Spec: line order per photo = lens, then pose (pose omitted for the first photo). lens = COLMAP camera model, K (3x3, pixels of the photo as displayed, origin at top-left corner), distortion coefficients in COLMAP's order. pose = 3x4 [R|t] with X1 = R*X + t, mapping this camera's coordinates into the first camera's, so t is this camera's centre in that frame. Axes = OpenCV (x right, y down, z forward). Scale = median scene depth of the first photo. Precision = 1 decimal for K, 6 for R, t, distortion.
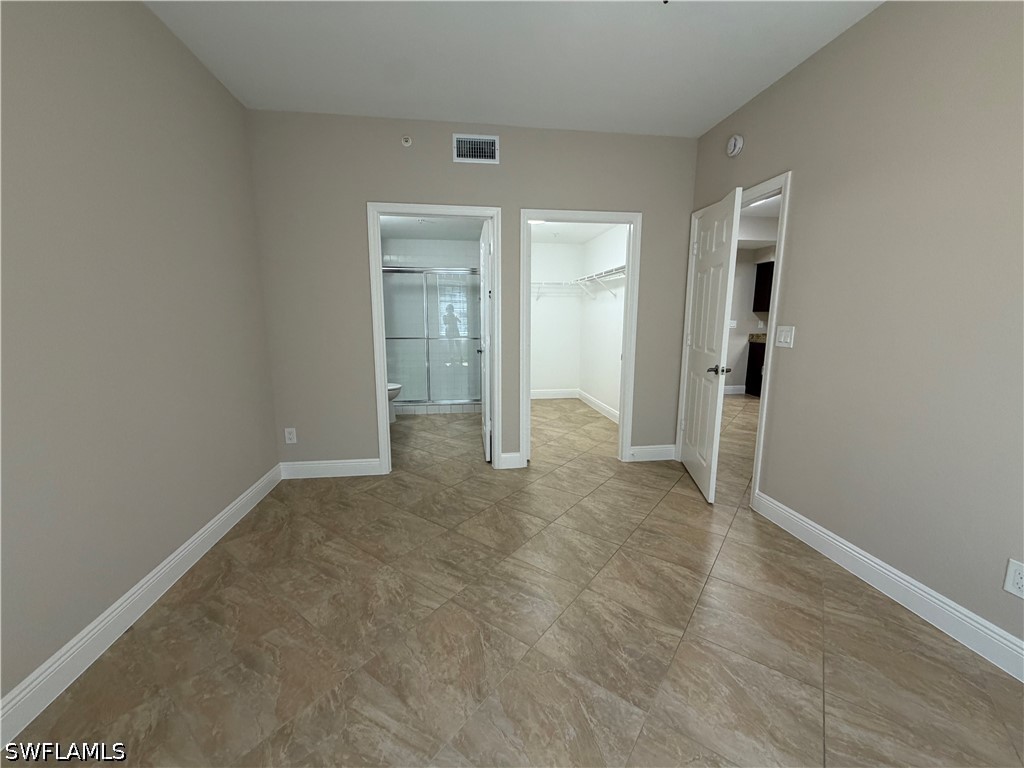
lens RADIAL K [[408.2, 0, 508.9], [0, 408.2, 384.2], [0, 0, 1]] dist [0.000206, 0.000157]
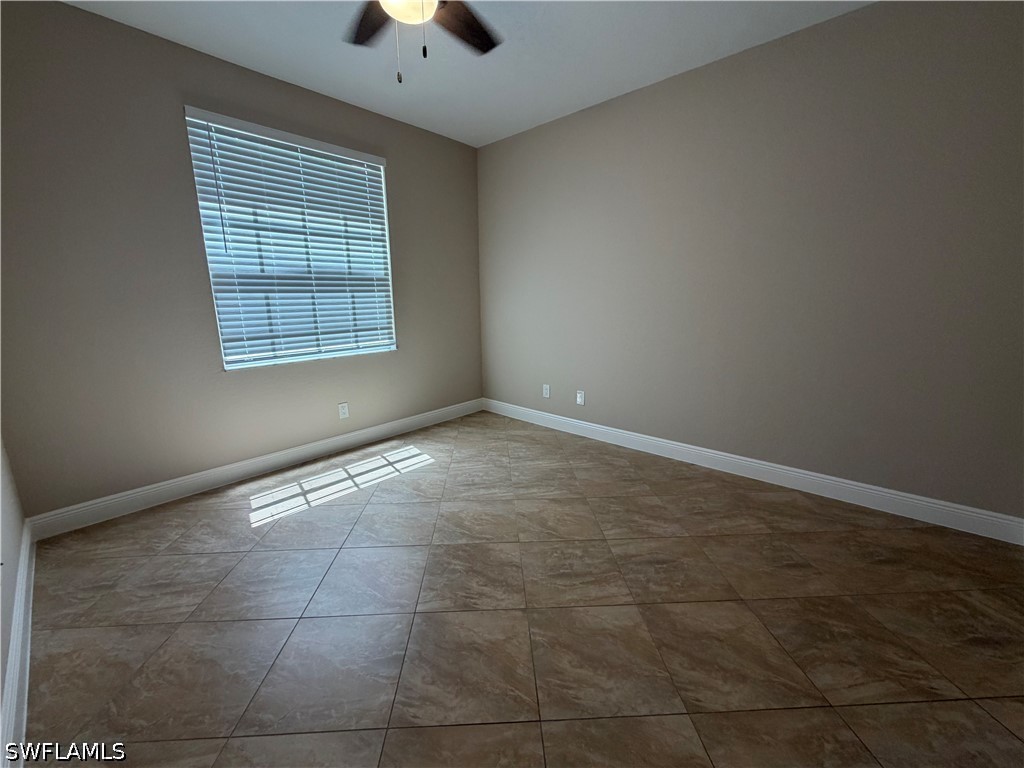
lens RADIAL K [[408.2, 0, 508.9], [0, 408.2, 384.2], [0, 0, 1]] dist [0.000206, 0.000157]
pose [[-0.769961, 0.141470, -0.622210, 0.678509], [-0.092585, 0.940024, 0.328302, -0.219921], [0.631338, 0.310387, -0.710684, 1.433124]]
